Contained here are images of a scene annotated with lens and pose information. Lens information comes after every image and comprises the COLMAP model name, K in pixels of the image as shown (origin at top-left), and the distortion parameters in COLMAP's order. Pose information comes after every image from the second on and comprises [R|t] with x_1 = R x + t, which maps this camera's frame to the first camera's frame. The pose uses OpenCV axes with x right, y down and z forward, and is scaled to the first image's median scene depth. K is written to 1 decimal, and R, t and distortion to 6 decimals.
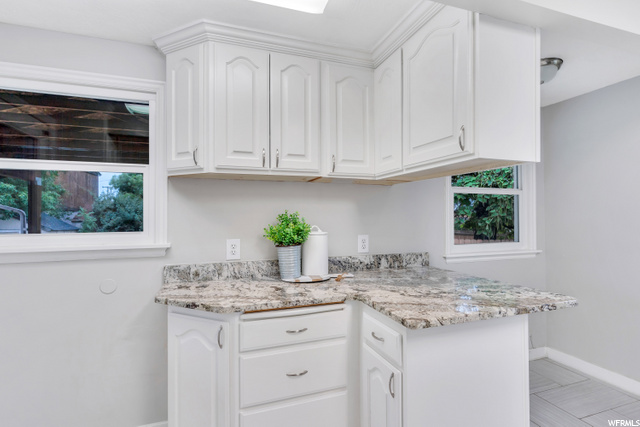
lens RADIAL K [[308.3, 0, 318.9], [0, 308.3, 217.3], [0, 0, 1]] dist [0.004197, 0.000791]
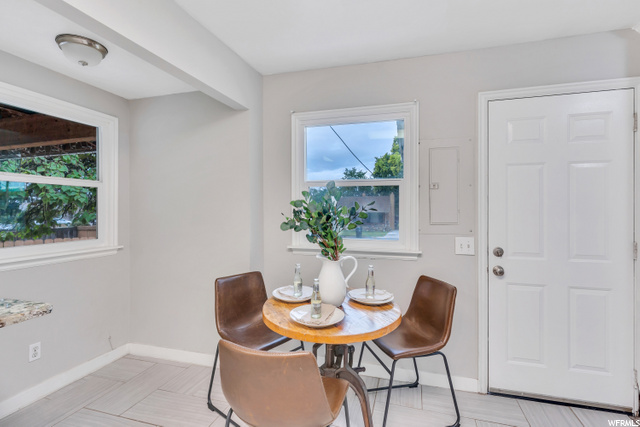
lens RADIAL K [[308.3, 0, 322.7], [0, 308.3, 210.0], [0, 0, 1]] dist [0.004197, 0.000791]
pose [[0.575724, 0.012086, 0.817555, 0.202862], [-0.000585, 0.999897, -0.014370, 0.005759], [-0.817644, 0.007794, 0.575672, -0.054819]]
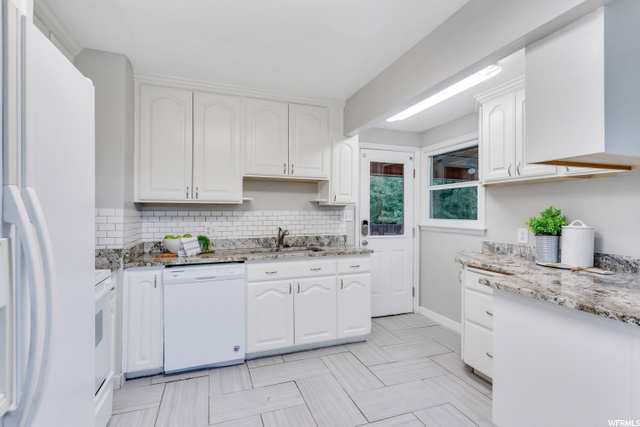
lens RADIAL K [[308.3, 0, 319.6], [0, 308.3, 212.8], [0, 0, 1]] dist [0.004197, 0.000791]
pose [[0.020632, 0.009215, -0.999745, 1.107472], [-0.007890, 0.999928, 0.009054, 0.000372], [0.999756, 0.007701, 0.020703, 0.095772]]
